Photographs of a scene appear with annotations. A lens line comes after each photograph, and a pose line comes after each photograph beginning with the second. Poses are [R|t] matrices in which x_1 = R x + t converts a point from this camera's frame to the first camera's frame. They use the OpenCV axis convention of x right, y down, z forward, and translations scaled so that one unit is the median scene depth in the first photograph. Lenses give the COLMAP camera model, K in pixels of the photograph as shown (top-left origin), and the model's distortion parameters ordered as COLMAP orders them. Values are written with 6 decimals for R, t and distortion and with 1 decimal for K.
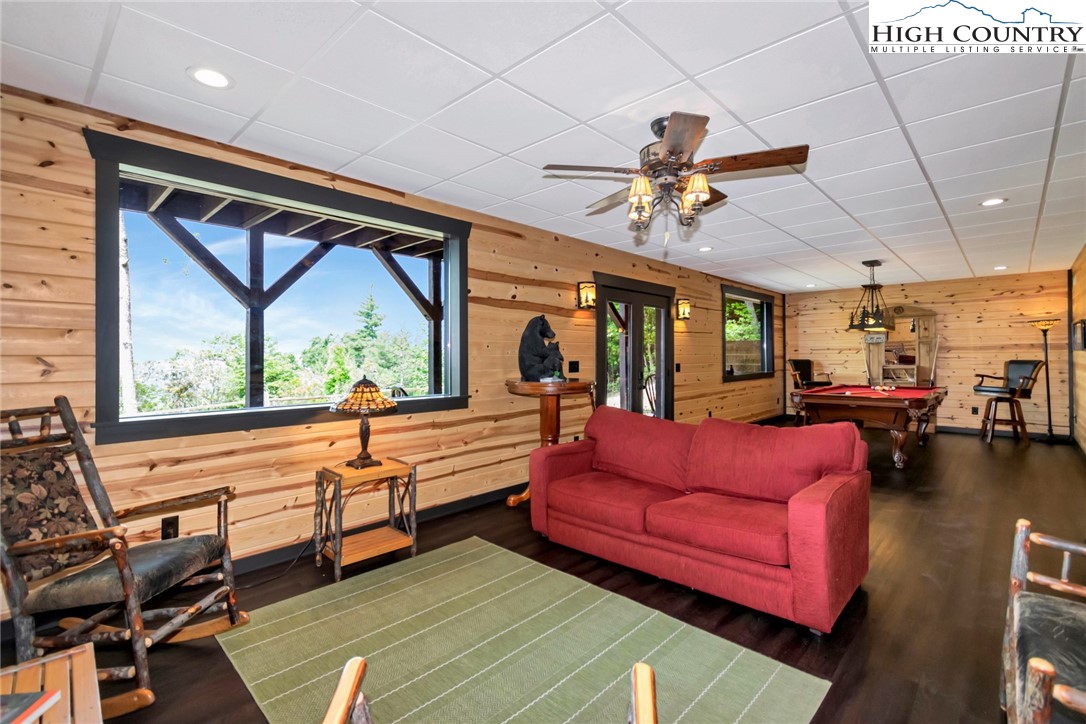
lens RADIAL K [[502.2, 0, 558.2], [0, 502.2, 359.4], [0, 0, 1]] dist [0.002050, -0.000494]
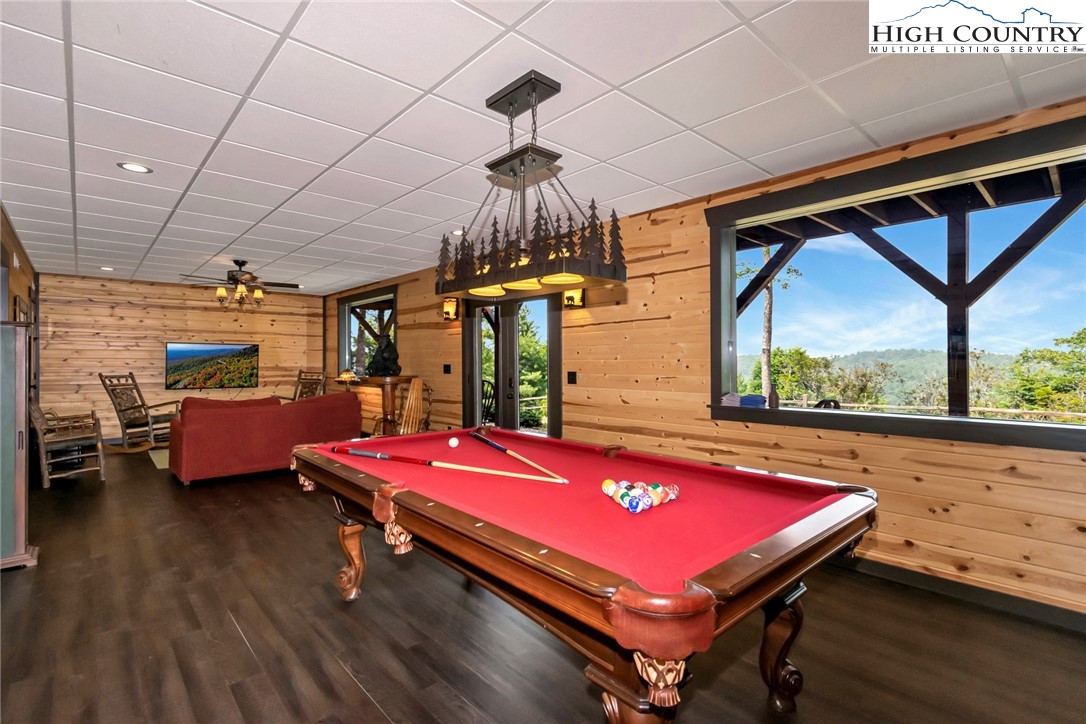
lens RADIAL K [[502.2, 0, 558.2], [0, 502.2, 359.4], [0, 0, 1]] dist [0.002050, -0.000494]
pose [[-0.086874, 0.002623, -0.996216, 0.443222], [-0.006121, 0.999976, 0.003167, -0.005143], [0.996200, 0.006373, -0.086856, 0.499863]]
